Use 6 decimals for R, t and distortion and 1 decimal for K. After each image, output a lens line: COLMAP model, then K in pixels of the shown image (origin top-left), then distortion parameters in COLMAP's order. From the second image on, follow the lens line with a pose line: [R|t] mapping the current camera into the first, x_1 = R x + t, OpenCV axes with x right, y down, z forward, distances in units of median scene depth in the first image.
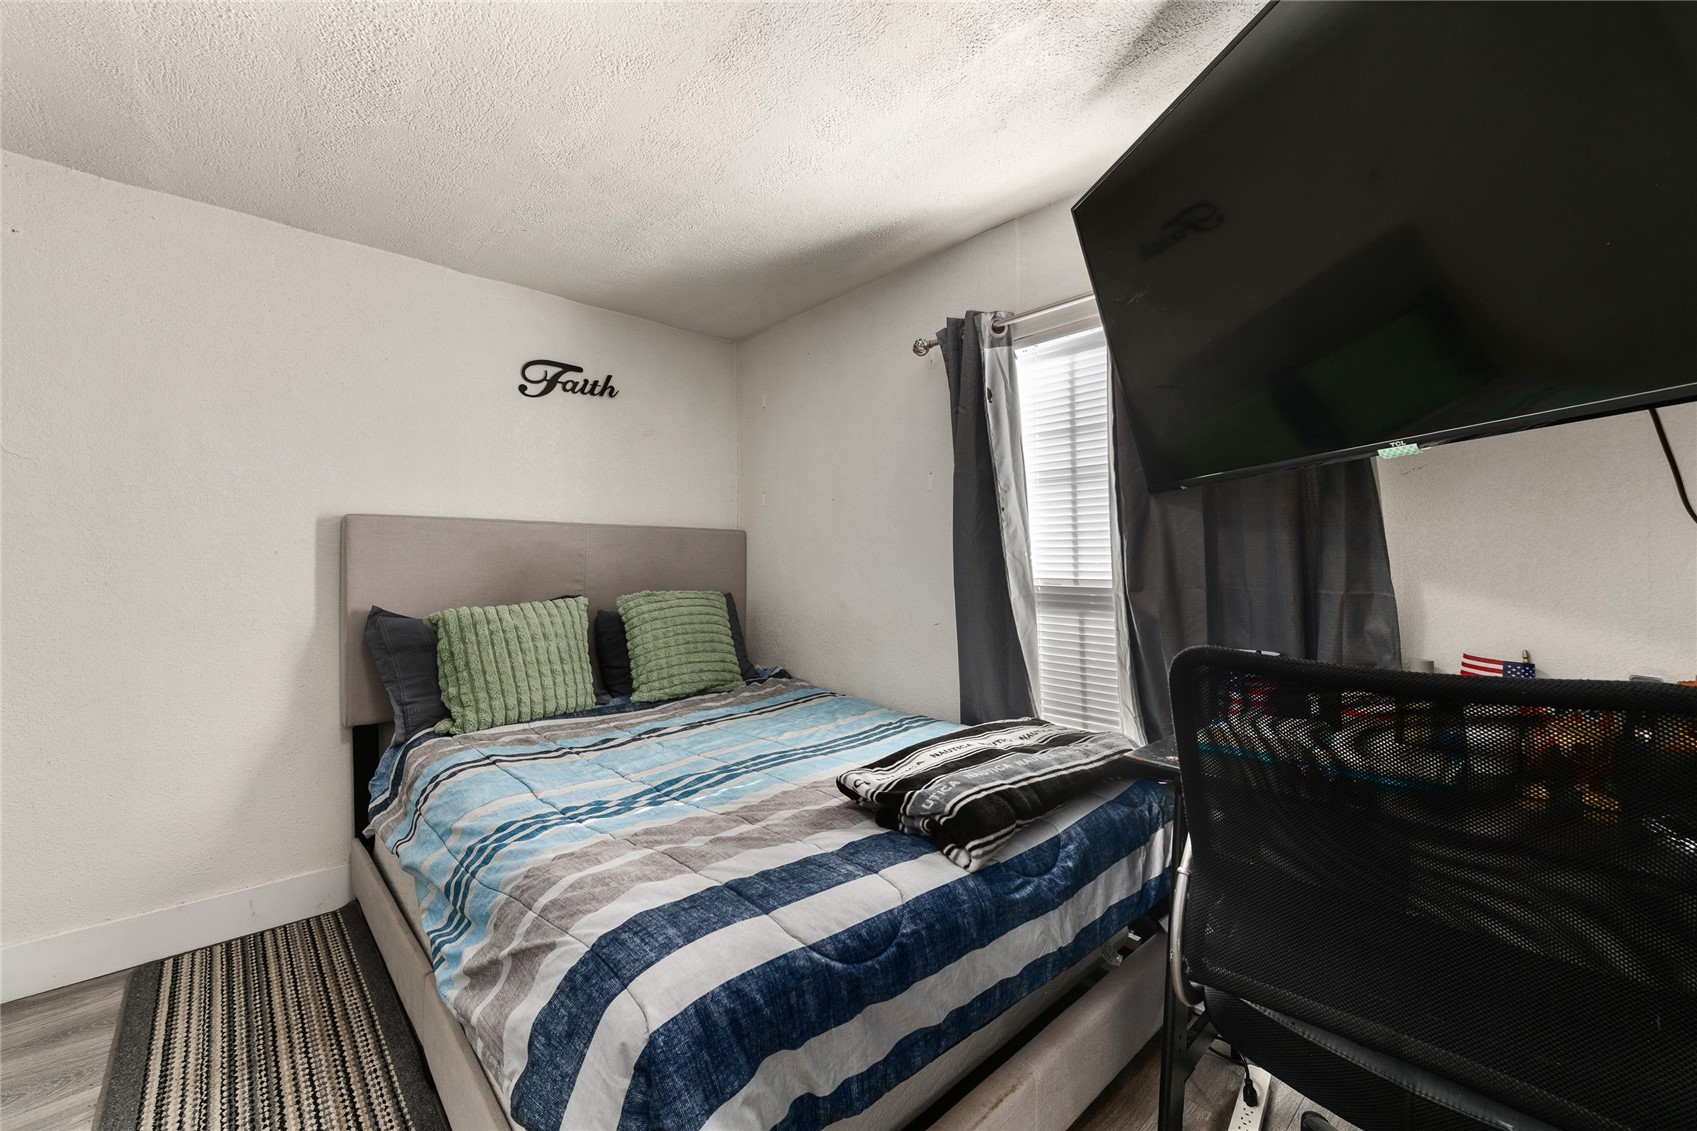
lens RADIAL K [[675.0, 0, 854.4], [0, 675.0, 559.2], [0, 0, 1]] dist [0.006550, -0.001231]
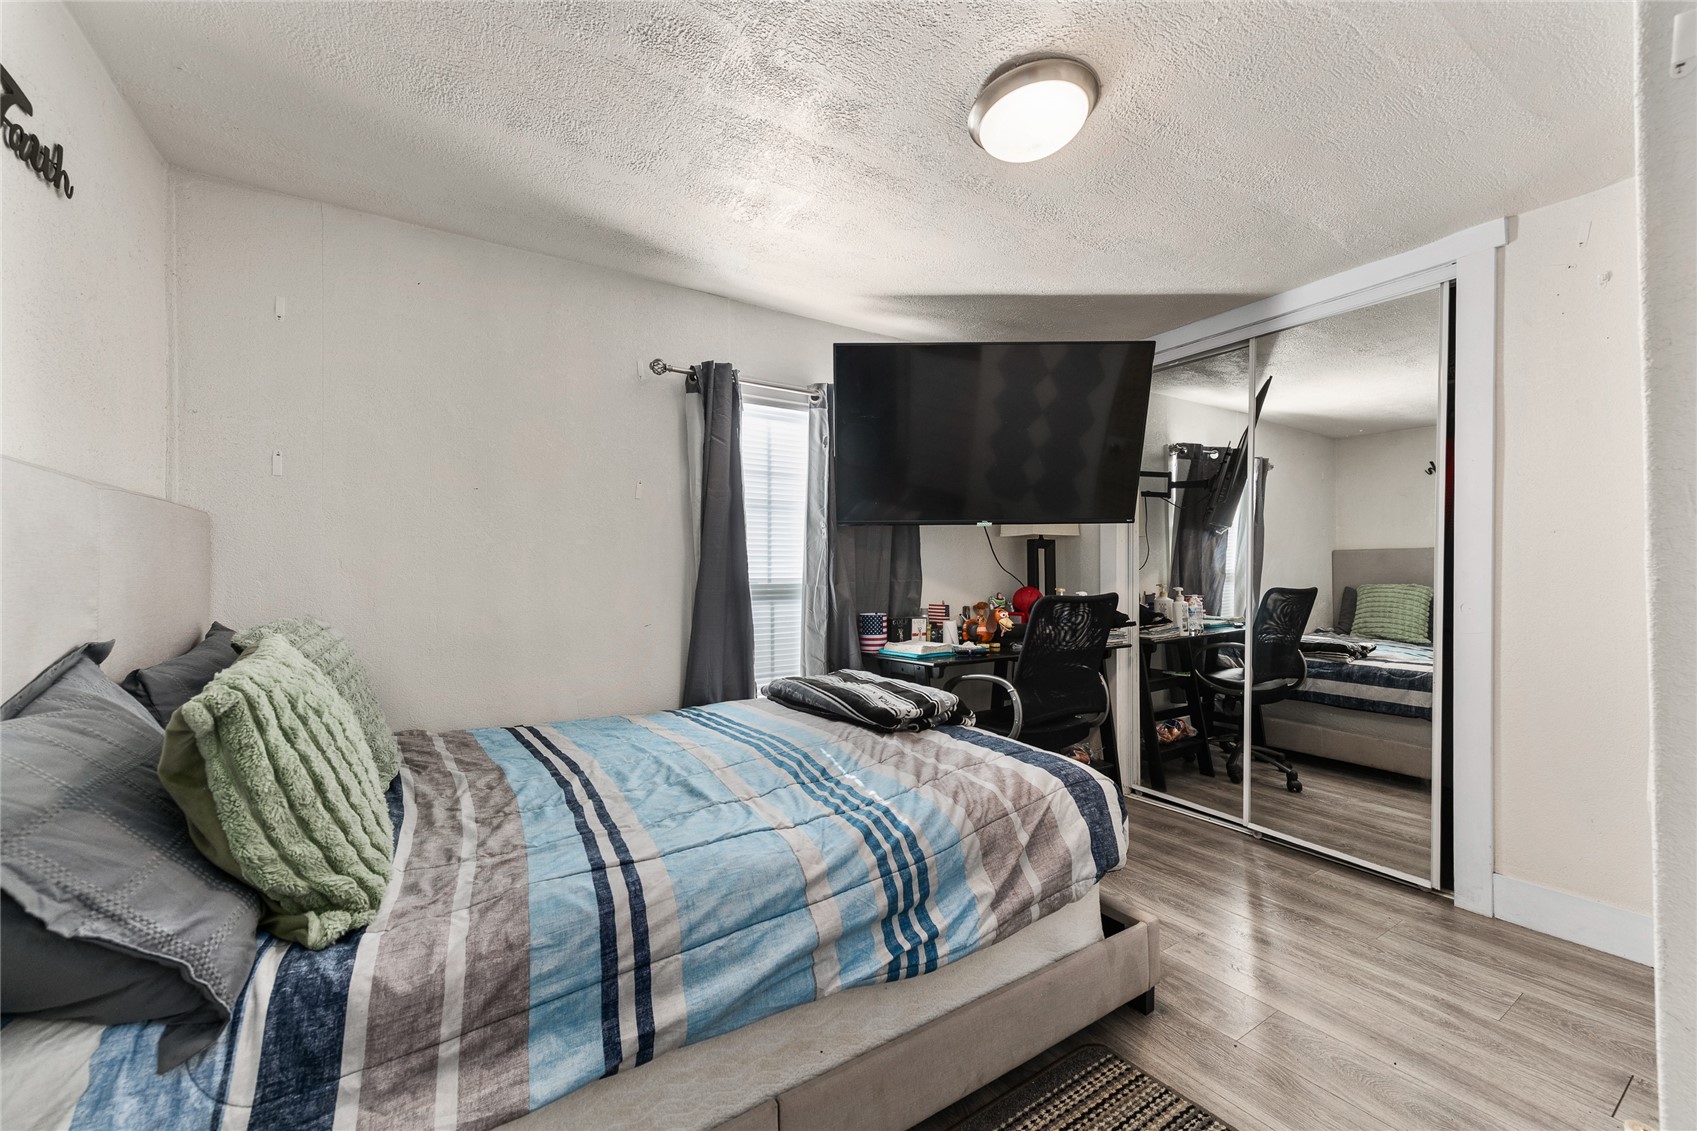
lens RADIAL K [[675.0, 0, 855.6], [0, 675.0, 568.5], [0, 0, 1]] dist [0.006550, -0.001231]
pose [[0.157700, -0.001037, 0.987487, -1.079805], [-0.001987, 0.999997, 0.001367, 0.005262], [-0.987485, -0.002177, 0.157697, 0.620403]]
